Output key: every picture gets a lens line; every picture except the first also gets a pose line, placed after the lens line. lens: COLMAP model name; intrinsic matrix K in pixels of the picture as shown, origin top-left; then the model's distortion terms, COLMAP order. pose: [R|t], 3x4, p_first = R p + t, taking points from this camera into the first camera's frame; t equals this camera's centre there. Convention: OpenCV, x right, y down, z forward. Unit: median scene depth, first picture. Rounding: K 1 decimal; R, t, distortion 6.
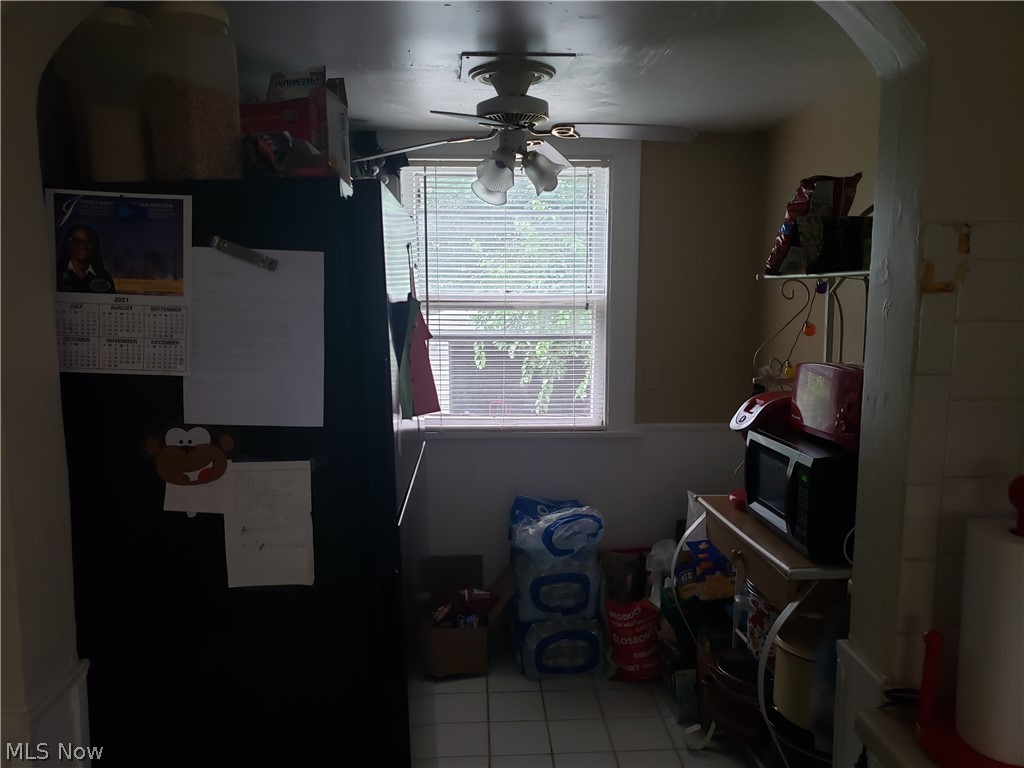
lens RADIAL K [[796.1, 0, 518.9], [0, 796.1, 399.0], [0, 0, 1]] dist [0.001987, 0.005846]
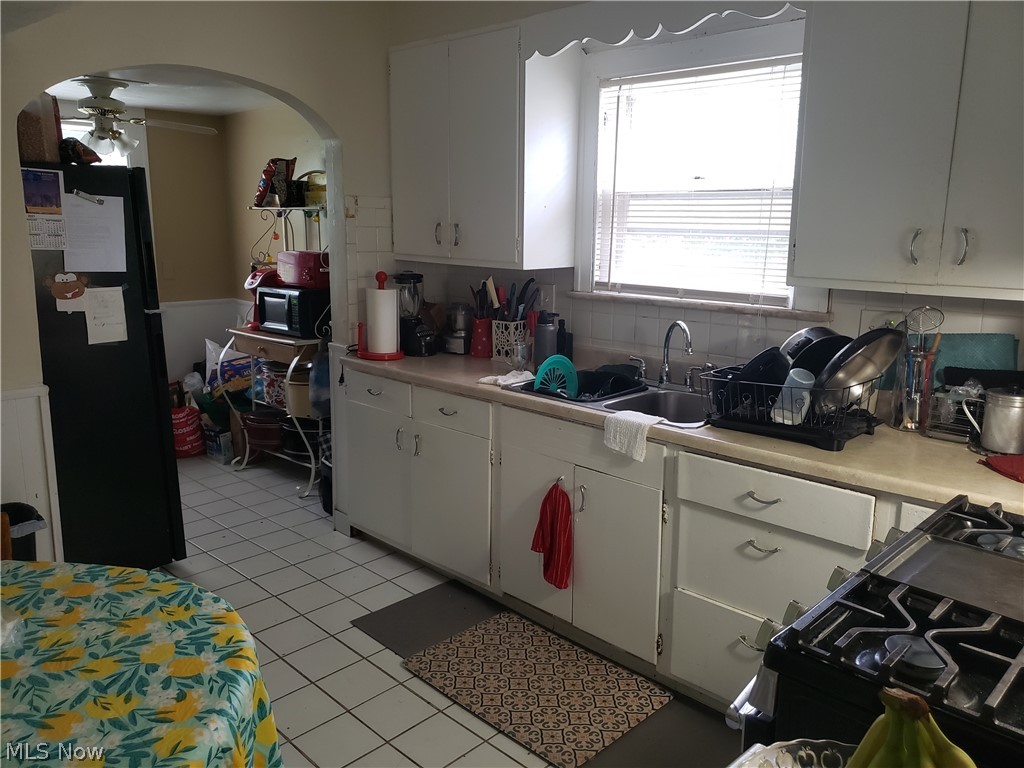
lens RADIAL K [[796.1, 0, 511.0], [0, 796.1, 383.1], [0, 0, 1]] dist [0.001987, 0.005846]
pose [[0.737202, -0.124631, 0.664078, -0.697117], [0.074762, 0.991852, 0.103151, 0.140011], [-0.671523, -0.026395, 0.740513, -1.049489]]
